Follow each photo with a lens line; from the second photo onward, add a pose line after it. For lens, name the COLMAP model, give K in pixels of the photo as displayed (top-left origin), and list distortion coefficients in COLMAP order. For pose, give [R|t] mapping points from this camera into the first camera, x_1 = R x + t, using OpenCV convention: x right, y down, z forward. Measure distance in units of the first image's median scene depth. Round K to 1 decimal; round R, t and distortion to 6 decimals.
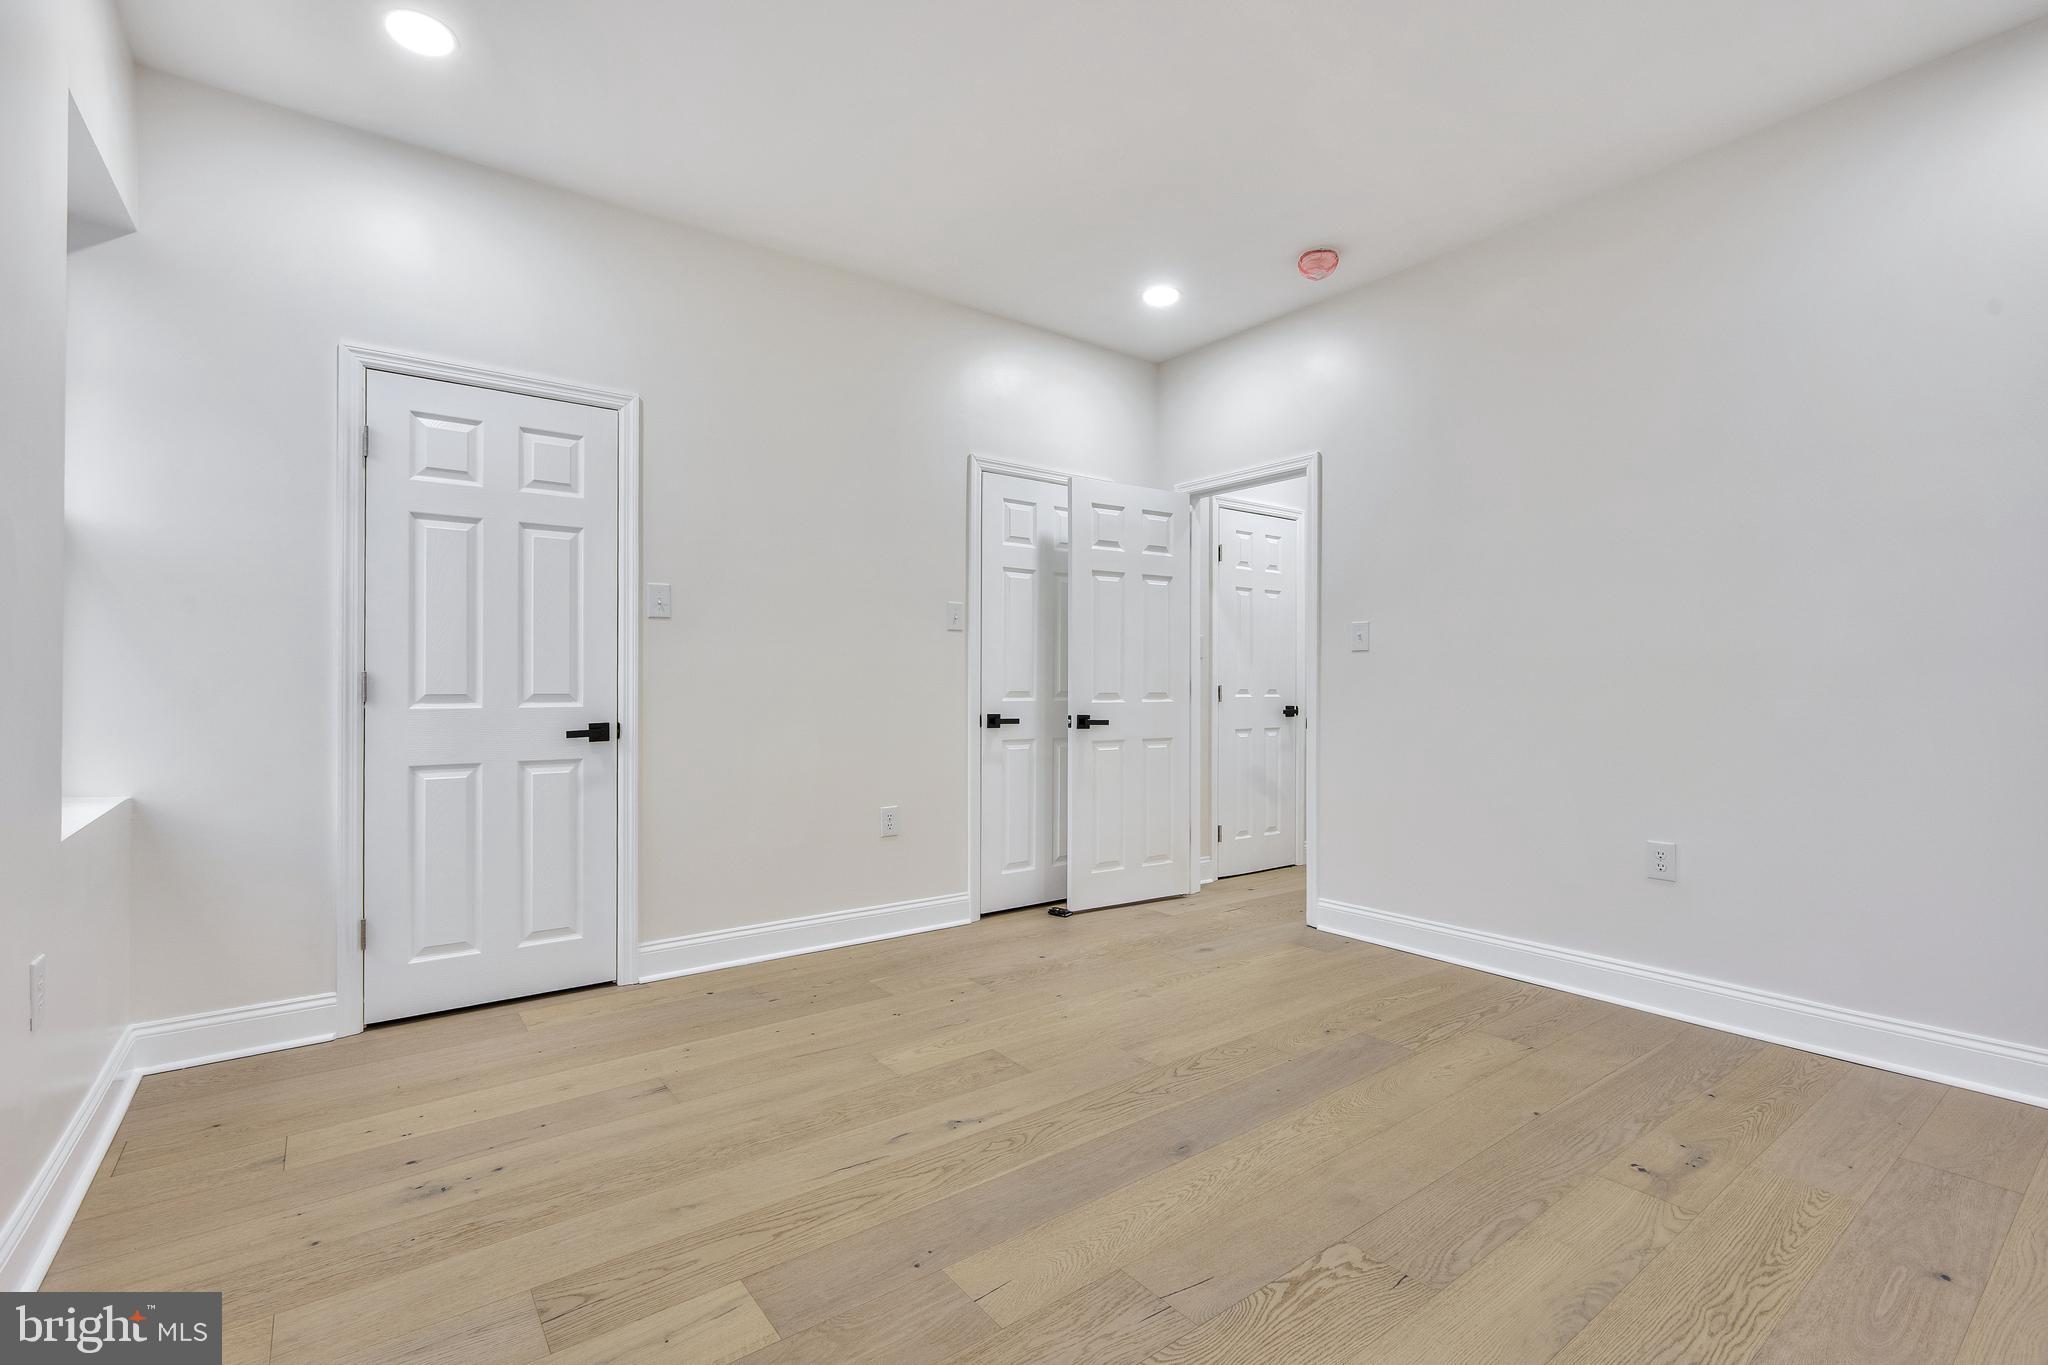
lens RADIAL K [[955.1, 0, 1034.9], [0, 955.1, 676.0], [0, 0, 1]] dist [0.000657, -0.001032]
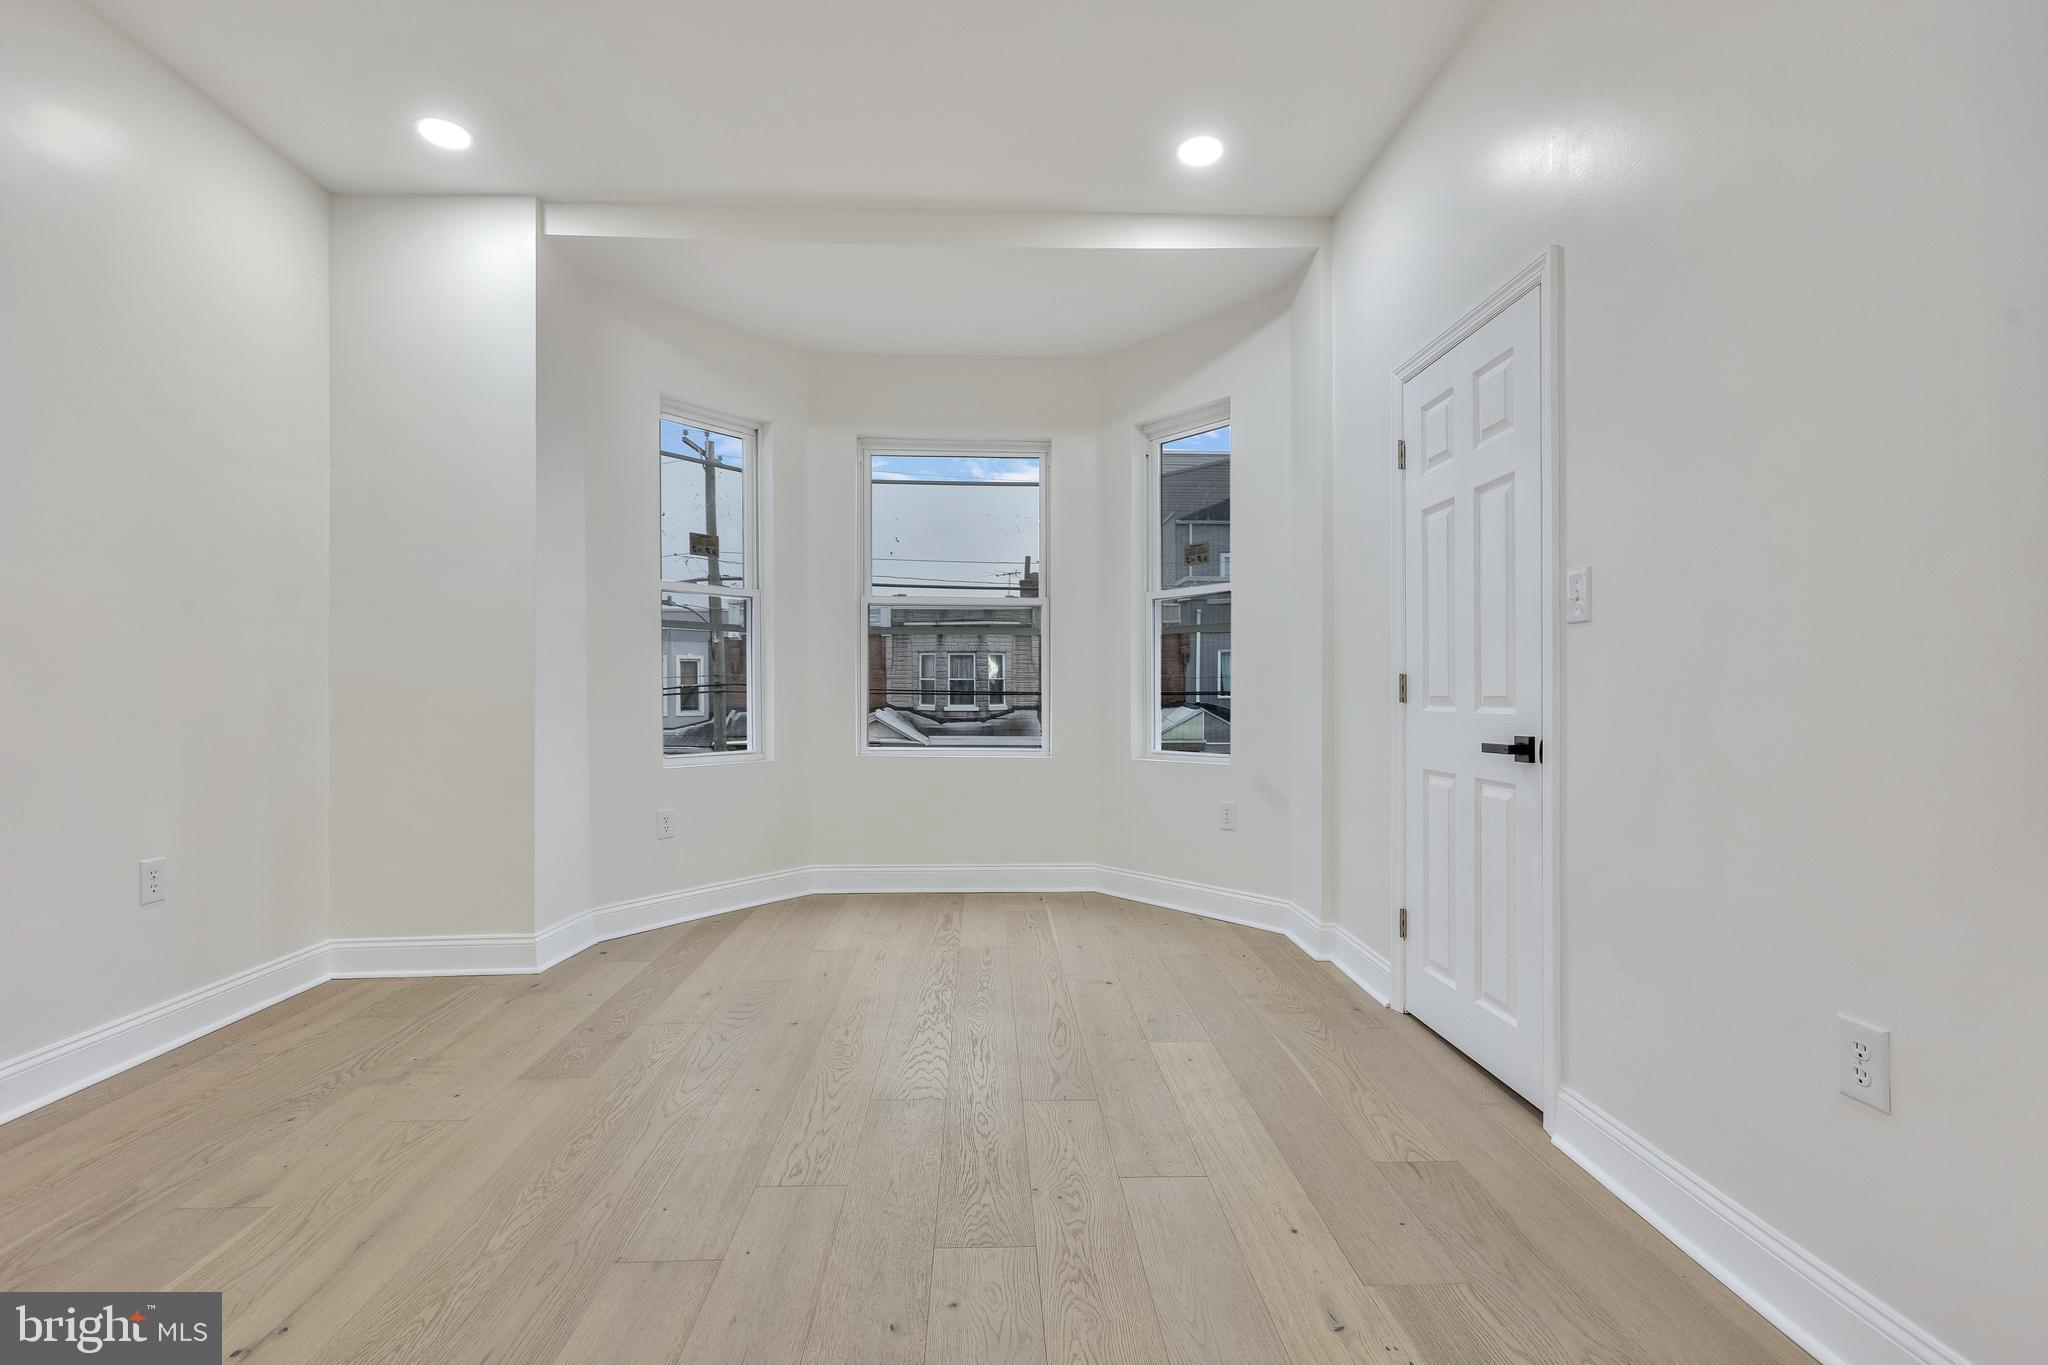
lens RADIAL K [[955.1, 0, 1007.8], [0, 955.1, 694.3], [0, 0, 1]] dist [0.000657, -0.001032]
pose [[-0.590820, 0.004214, -0.806792, 0.358757], [-0.000104, 0.999986, 0.005299, 0.013158], [0.806803, 0.003215, -0.590811, 1.140117]]
